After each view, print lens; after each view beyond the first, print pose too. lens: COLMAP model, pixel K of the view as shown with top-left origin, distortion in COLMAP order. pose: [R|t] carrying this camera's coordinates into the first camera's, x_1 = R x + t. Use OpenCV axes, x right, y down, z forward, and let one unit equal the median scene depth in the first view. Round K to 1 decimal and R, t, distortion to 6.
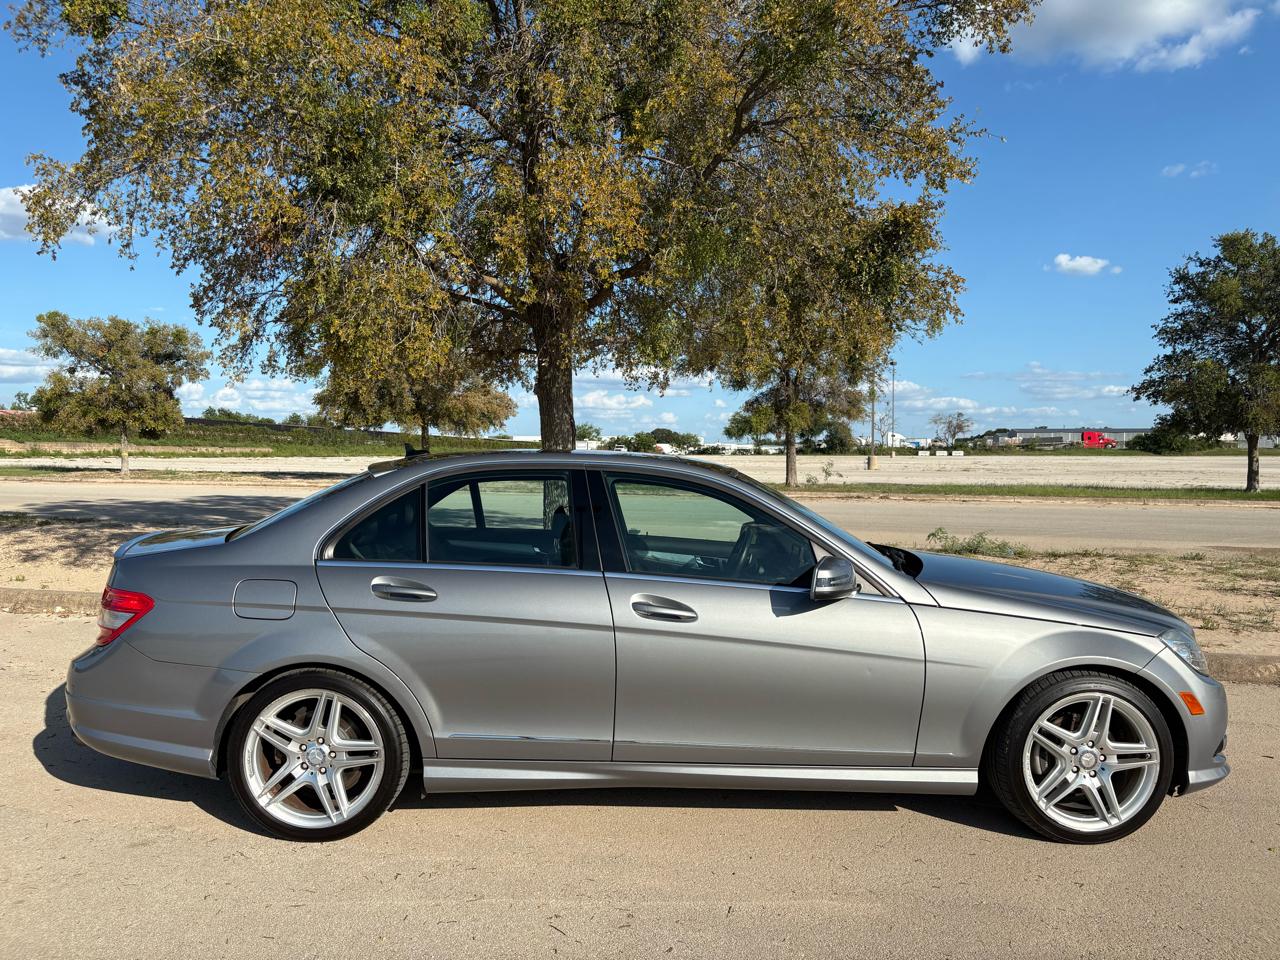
lens RADIAL K [[978.0, 0, 628.5], [0, 978.0, 488.2], [0, 0, 1]] dist [0.043194, -0.049652]
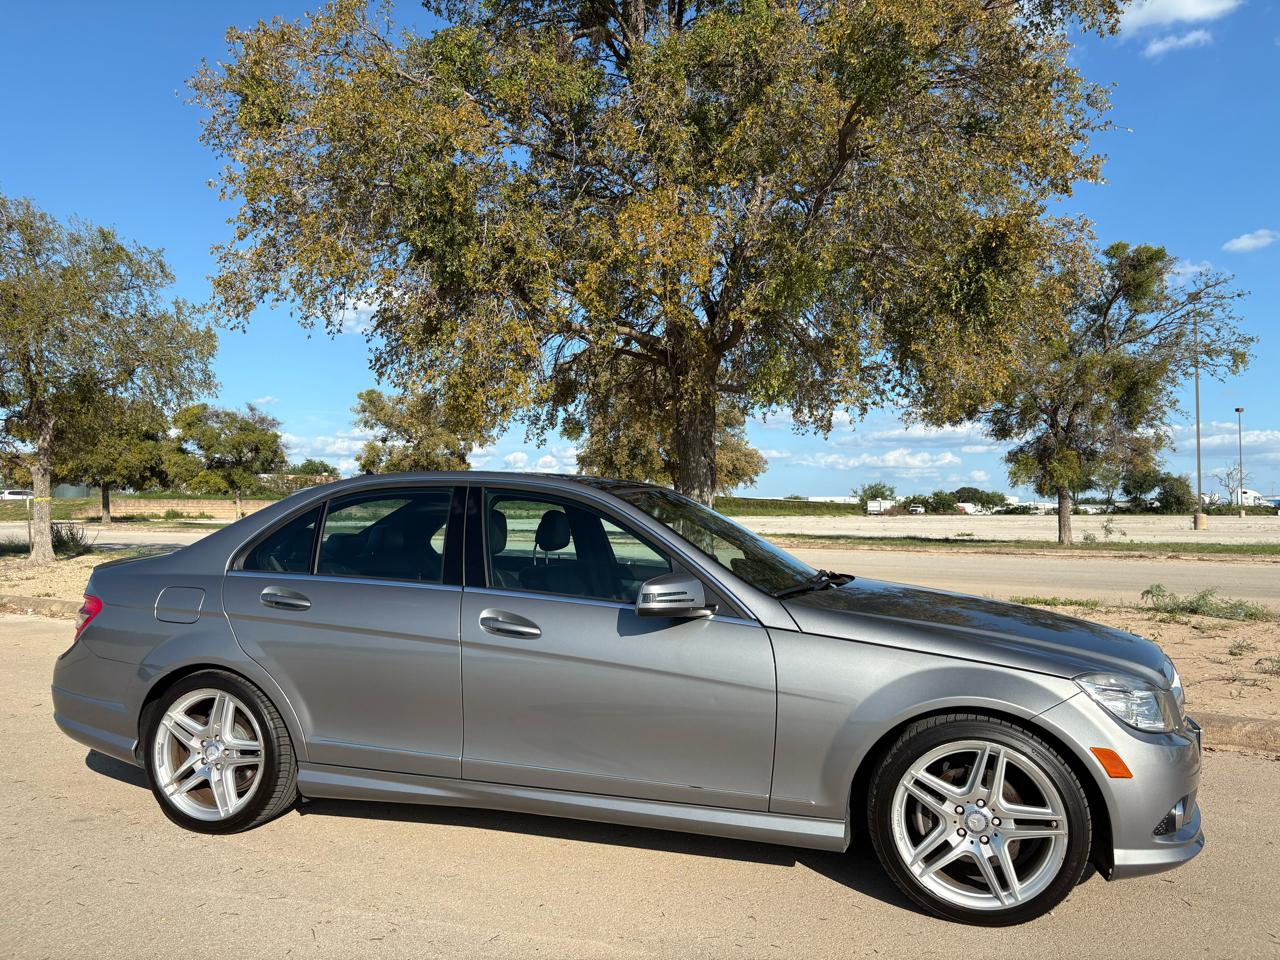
lens RADIAL K [[978.0, 0, 620.4], [0, 978.0, 485.6], [0, 0, 1]] dist [0.043194, -0.049652]
pose [[0.951995, -0.011911, -0.305882, 0.397959], [-0.008240, 0.997883, -0.064503, 0.042197], [0.306003, 0.063927, 0.949882, 0.084382]]
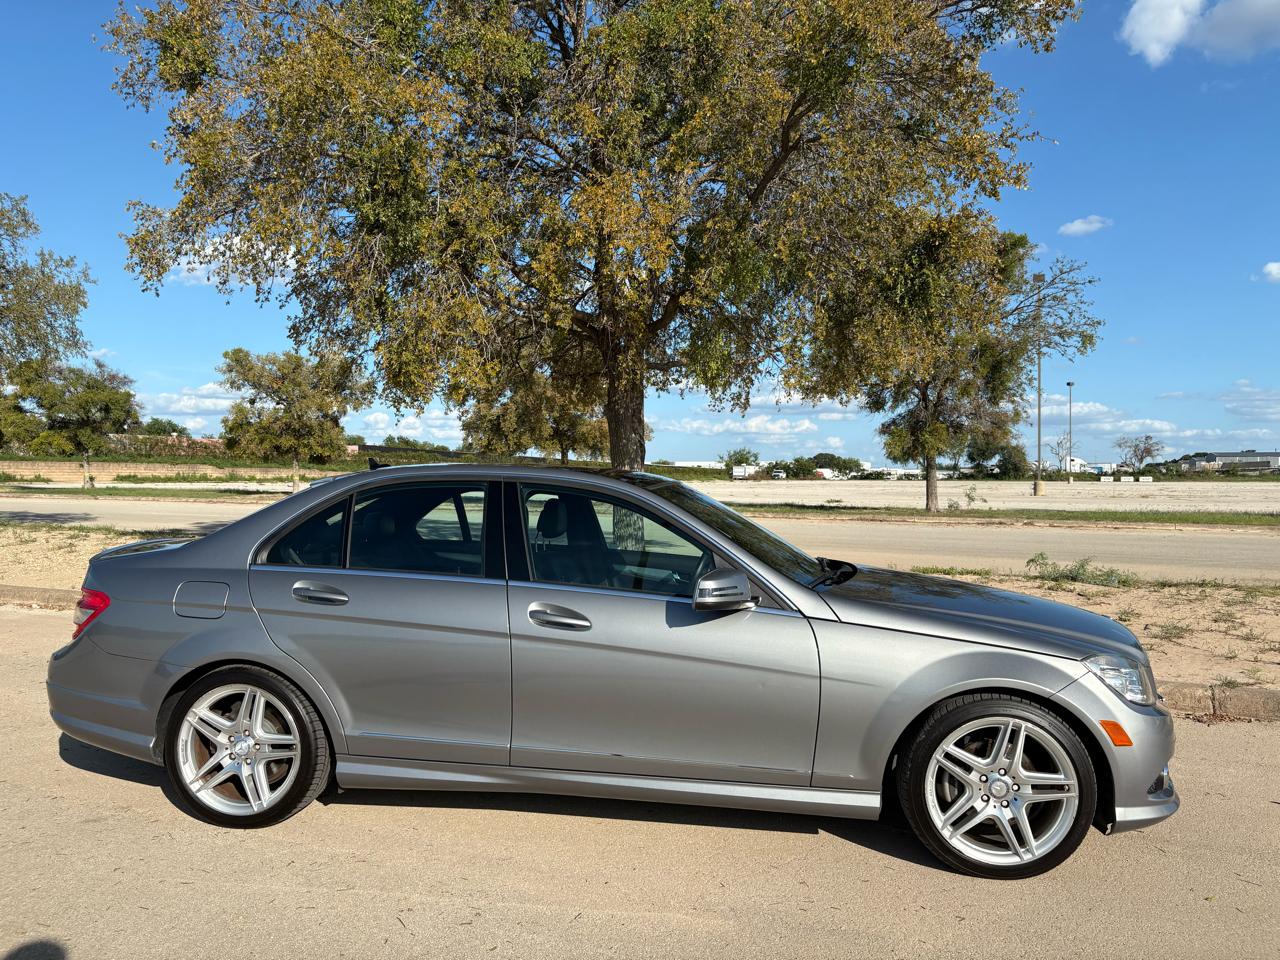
lens RADIAL K [[978.0, 0, 630.0], [0, 978.0, 489.0], [0, 0, 1]] dist [0.043194, -0.049652]
pose [[0.986312, 0.002601, -0.164870, 0.248044], [-0.006788, 0.999668, -0.024841, 0.013367], [0.164751, 0.025620, 0.986002, 0.005141]]
